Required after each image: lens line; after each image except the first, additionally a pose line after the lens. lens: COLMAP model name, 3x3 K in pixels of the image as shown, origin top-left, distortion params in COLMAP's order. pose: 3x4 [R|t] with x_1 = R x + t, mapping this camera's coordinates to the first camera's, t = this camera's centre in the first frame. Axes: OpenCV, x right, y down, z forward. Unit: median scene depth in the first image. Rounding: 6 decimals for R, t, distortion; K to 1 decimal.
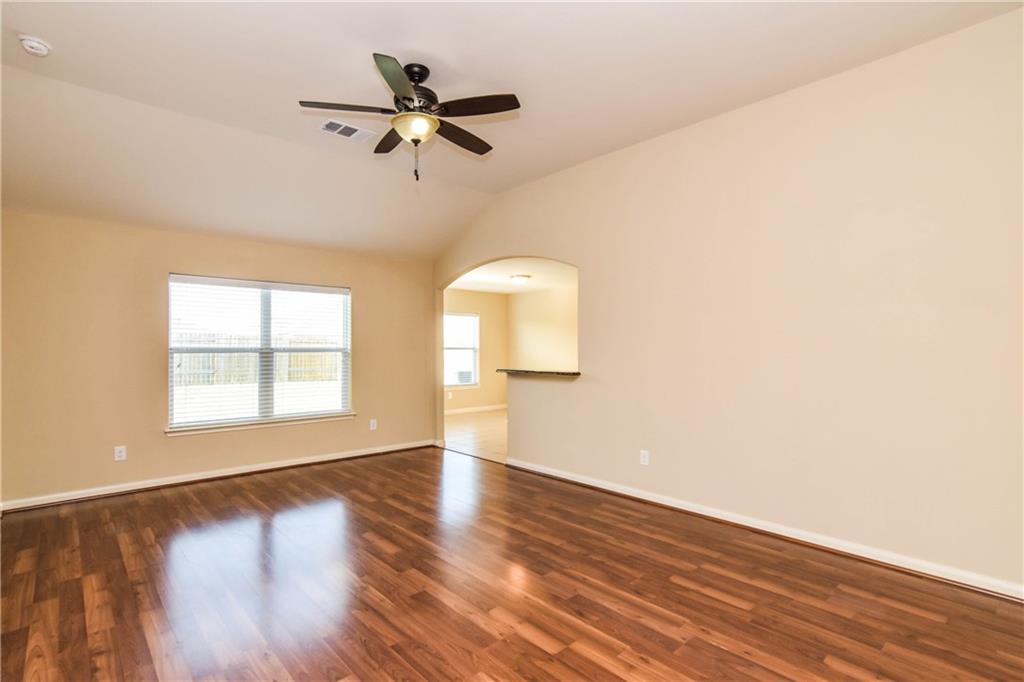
lens RADIAL K [[500.0, 0, 510.0], [0, 500.0, 341.1], [0, 0, 1]] dist [-0.010626, 0.006505]
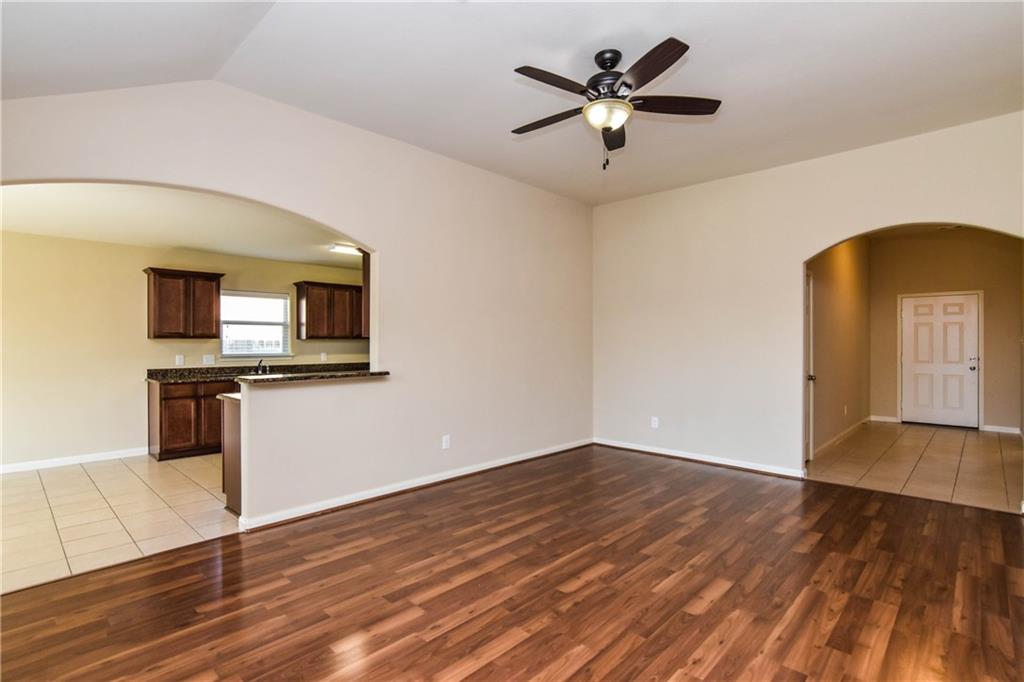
lens RADIAL K [[500.0, 0, 506.3], [0, 500.0, 340.8], [0, 0, 1]] dist [-0.010626, 0.006505]
pose [[-0.073988, 0.003953, 0.997251, -1.066363], [-0.013335, 0.999899, -0.004953, 0.012667], [-0.997170, -0.013665, -0.073927, 1.180731]]
